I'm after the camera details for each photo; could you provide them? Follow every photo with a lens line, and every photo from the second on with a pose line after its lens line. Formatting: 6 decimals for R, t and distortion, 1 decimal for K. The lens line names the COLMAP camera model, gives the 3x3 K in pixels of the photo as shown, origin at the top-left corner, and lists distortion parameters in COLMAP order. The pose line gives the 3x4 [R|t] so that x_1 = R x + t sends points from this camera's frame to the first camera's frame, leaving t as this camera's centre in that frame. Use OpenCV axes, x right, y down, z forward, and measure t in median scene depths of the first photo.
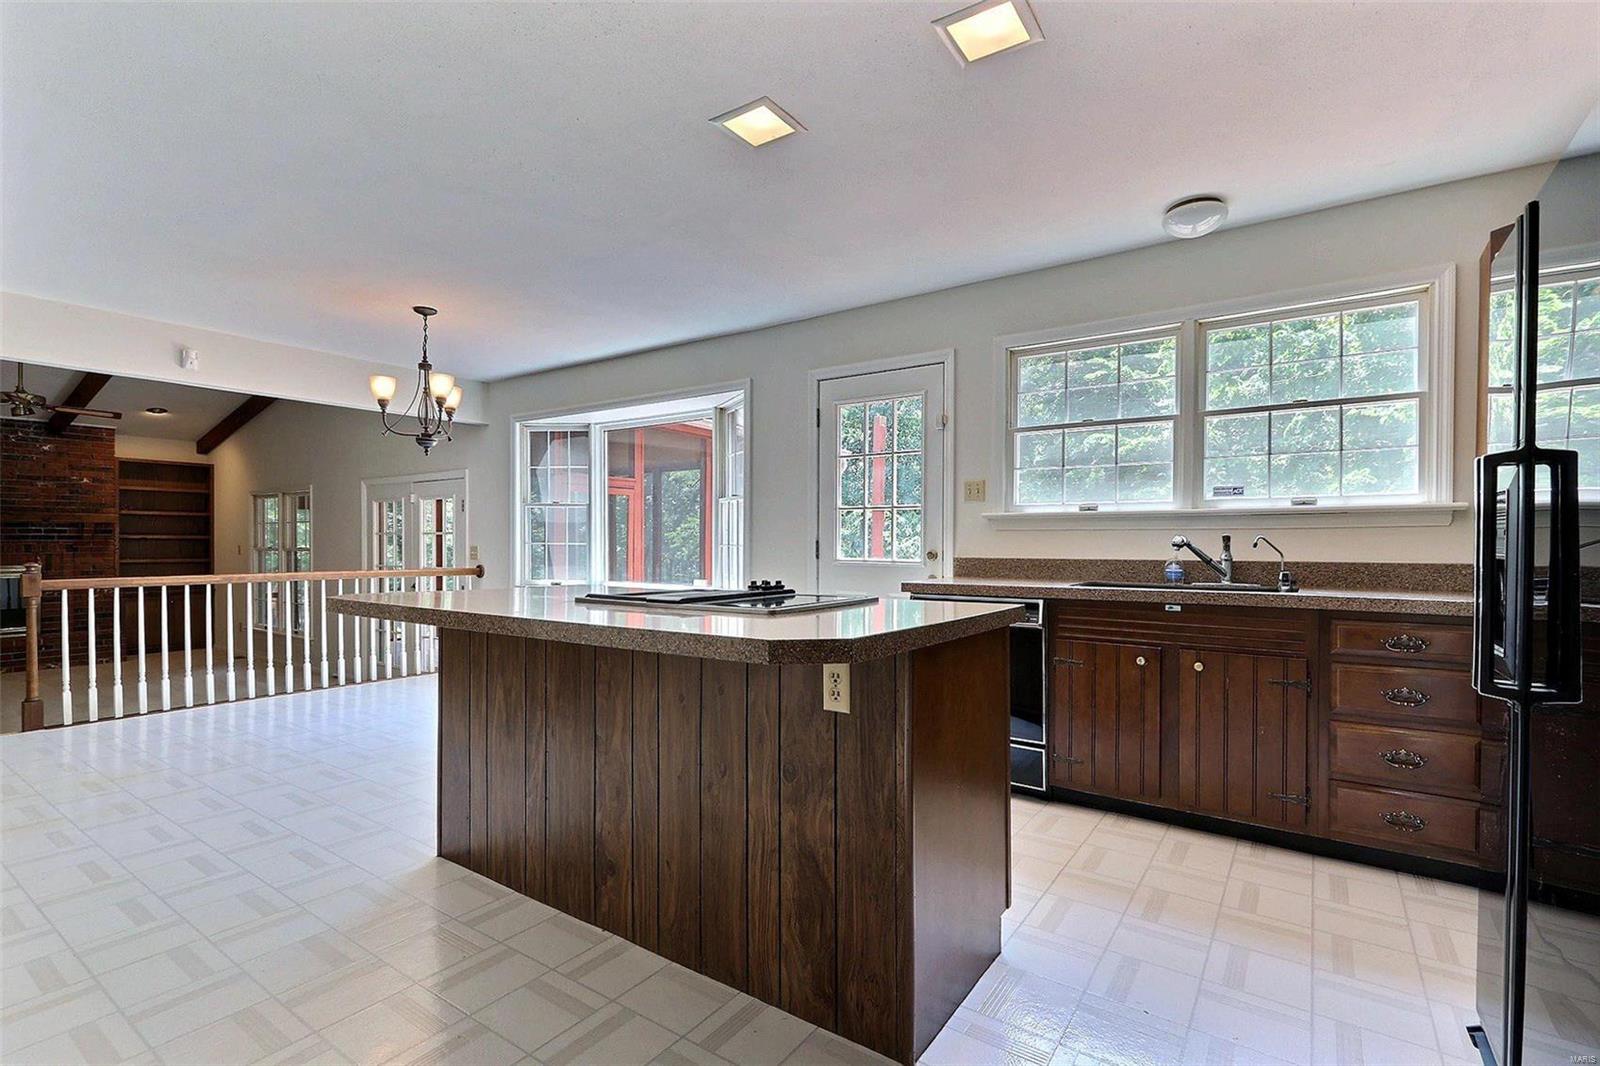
lens RADIAL K [[753.7, 0, 798.0], [0, 753.7, 545.0], [0, 0, 1]] dist [-0.000813, -0.000441]
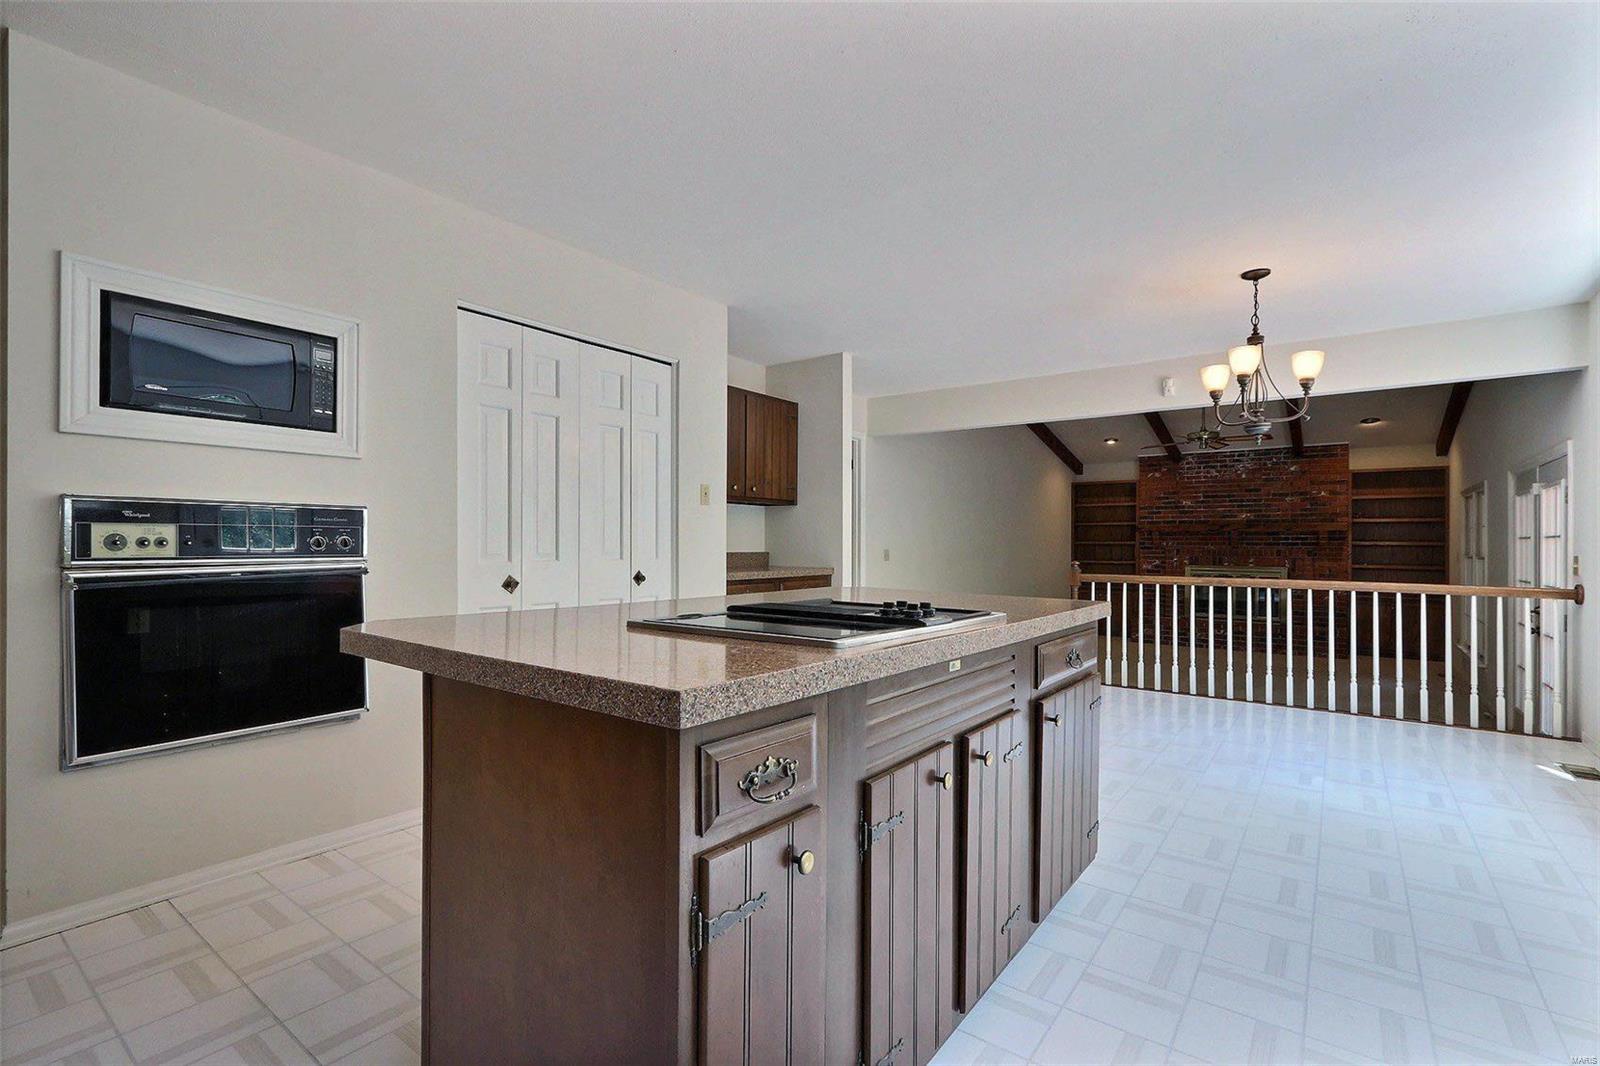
lens RADIAL K [[723.1, 0, 794.3], [0, 723.1, 548.7], [0, 0, 1]] dist [0.000442, -0.000074]
pose [[-0.043047, 0.005638, -0.999057, 0.178089], [-0.011258, 0.999918, 0.006128, -0.001205], [0.999010, 0.011511, -0.042980, 0.273598]]
